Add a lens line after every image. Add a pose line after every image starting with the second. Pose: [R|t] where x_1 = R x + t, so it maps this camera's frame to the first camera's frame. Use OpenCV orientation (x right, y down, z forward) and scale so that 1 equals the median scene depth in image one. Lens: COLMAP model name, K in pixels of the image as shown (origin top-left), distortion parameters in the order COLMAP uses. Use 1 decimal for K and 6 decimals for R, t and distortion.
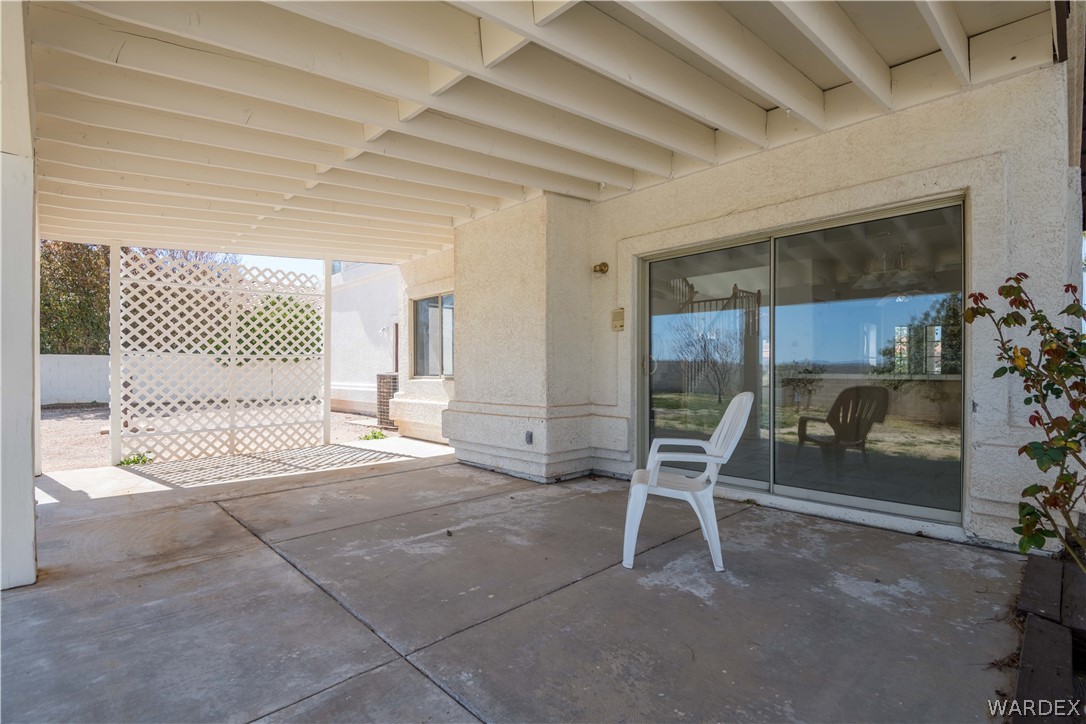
lens RADIAL K [[513.3, 0, 541.6], [0, 513.3, 369.0], [0, 0, 1]] dist [0.000902, 0.000154]
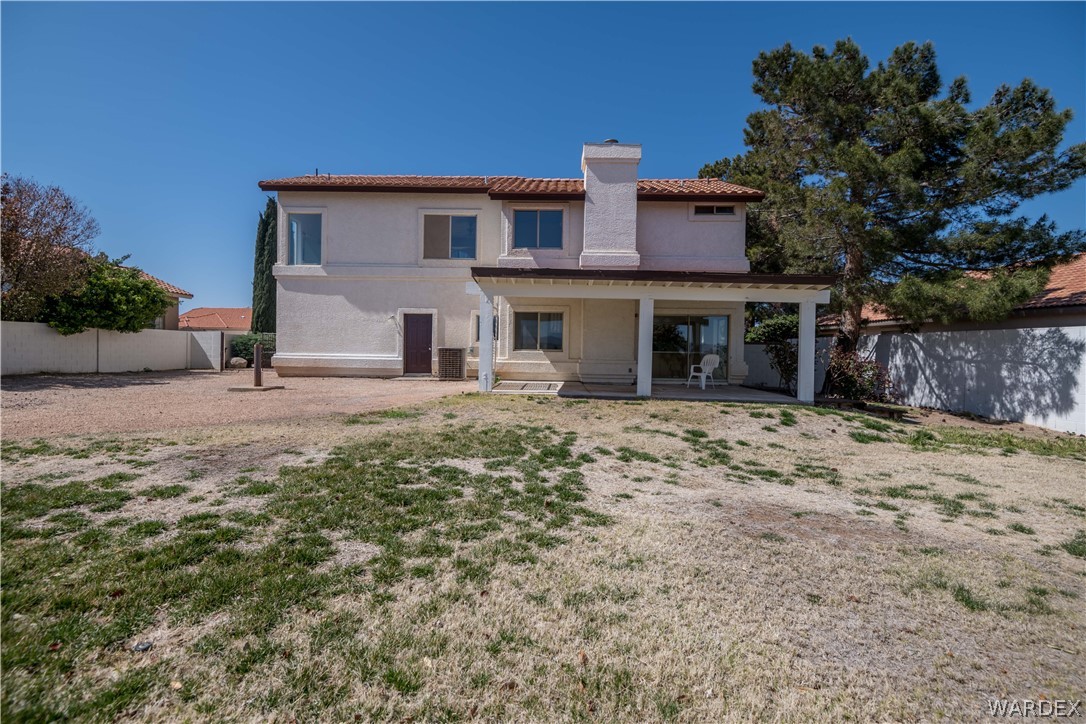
lens RADIAL K [[492.3, 0, 543.2], [0, 492.3, 360.2], [0, 0, 1]] dist [0.002597, -0.014469]
pose [[0.696060, -0.001888, 0.717981, -2.973821], [-0.014879, 0.999744, 0.017054, 0.036468], [-0.717830, -0.022553, 0.695854, -0.807299]]
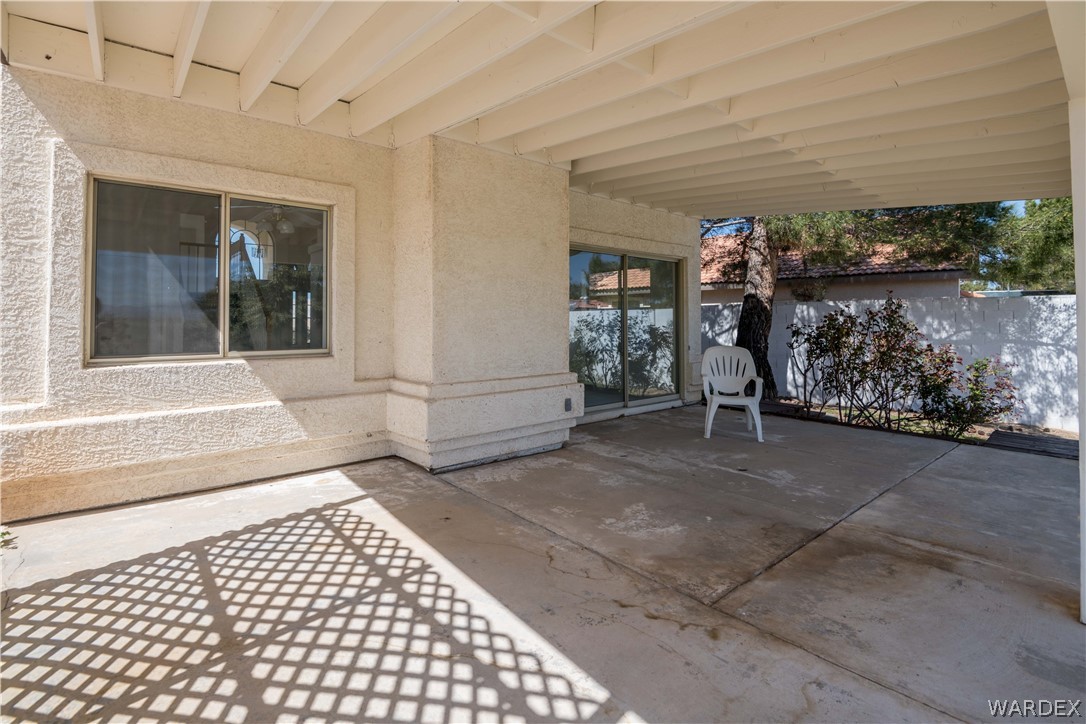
lens RADIAL K [[507.3, 0, 528.2], [0, 507.3, 310.8], [0, 0, 1]] dist [-0.001973, -0.000875]
pose [[0.067944, 0.024923, 0.997378, -1.209921], [0.001455, 0.999684, -0.025080, -0.029843], [-0.997688, 0.003155, 0.067886, 1.189353]]
